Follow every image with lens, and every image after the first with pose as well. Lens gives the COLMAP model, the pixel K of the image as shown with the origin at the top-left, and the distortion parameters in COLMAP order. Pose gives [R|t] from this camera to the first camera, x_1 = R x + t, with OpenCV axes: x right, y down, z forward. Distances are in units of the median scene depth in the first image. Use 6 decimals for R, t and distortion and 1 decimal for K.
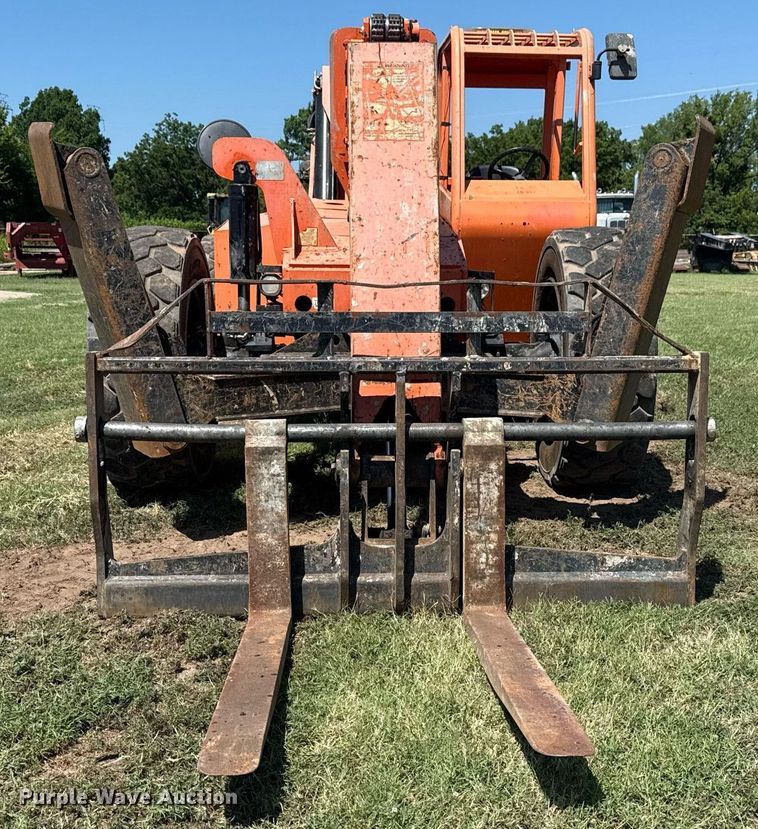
lens RADIAL K [[1072.9, 0, 388.5], [0, 1072.9, 460.2], [0, 0, 1]] dist [0.206877, -0.480174]
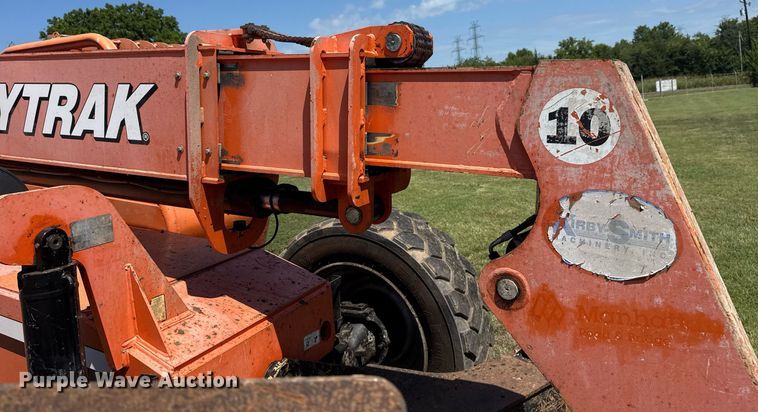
lens RADIAL K [[530.1, 0, 383.9], [0, 530.1, 125.1], [0, 0, 1]] dist [0.070348, -0.100519]
pose [[0.491906, -0.069635, 0.867859, -0.351123], [0.270226, 0.959780, -0.076154, -0.313586], [-0.827651, 0.271979, 0.490939, 0.850574]]
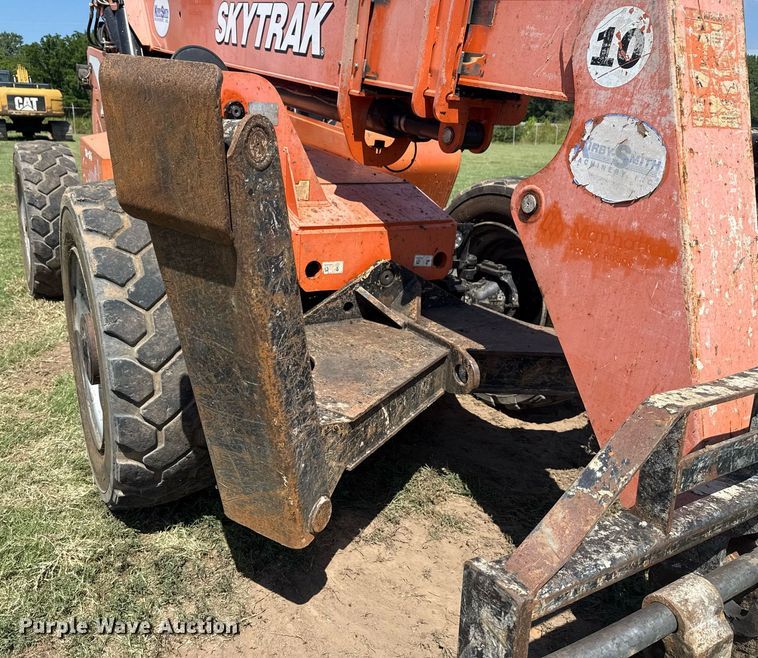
lens RADIAL K [[621.4, 0, 322.7], [0, 621.4, 333.8], [0, 0, 1]] dist [0.038666, -0.049170]
pose [[0.895003, -0.114367, 0.431150, -0.364473], [0.051730, 0.986663, 0.154339, -0.206701], [-0.443051, -0.115830, 0.888982, 0.640743]]
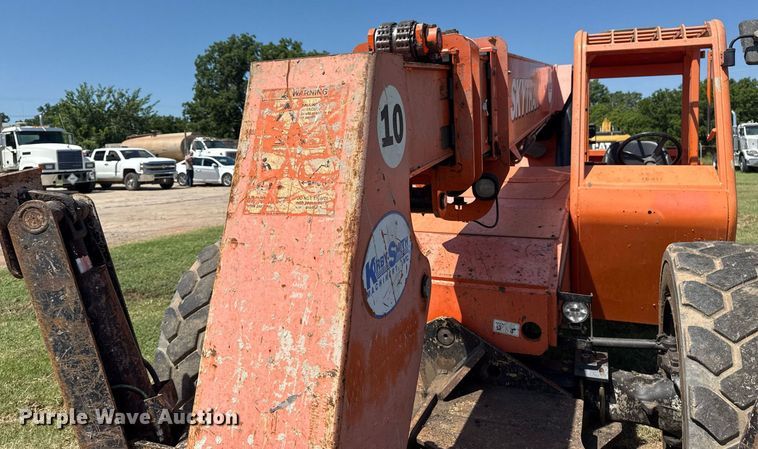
lens RADIAL K [[535.6, 0, 380.9], [0, 535.6, 164.0], [0, 0, 1]] dist [0.066882, -0.092638]
pose [[0.914014, -0.009551, -0.405571, 0.146100], [-0.059540, 0.985739, -0.157395, -0.242484], [0.401290, 0.168009, 0.900411, 0.659445]]
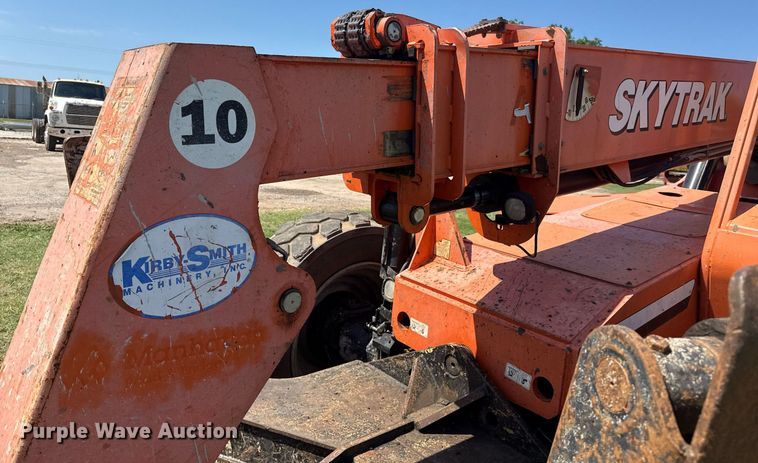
lens RADIAL K [[544.5, 0, 382.9], [0, 544.5, 174.1], [0, 0, 1]] dist [0.004988, -0.000482]
pose [[0.633329, 0.121258, -0.764324, 0.296452], [-0.238083, 0.970277, -0.043346, -0.290992], [0.736350, 0.209425, 0.643374, 0.804516]]
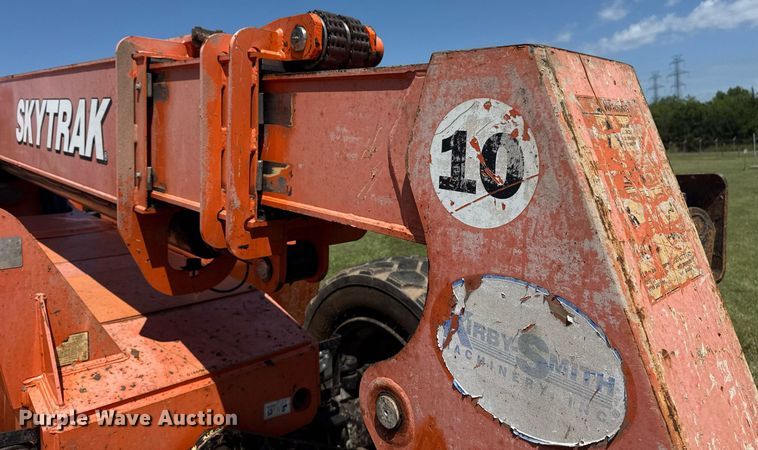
lens RADIAL K [[535.6, 0, 380.9], [0, 535.6, 164.5], [0, 0, 1]] dist [0.066882, -0.092638]
pose [[0.743825, -0.038822, 0.667246, -0.177286], [0.182644, 0.972121, -0.147046, -0.285561], [-0.642935, 0.231245, 0.730178, 0.798956]]
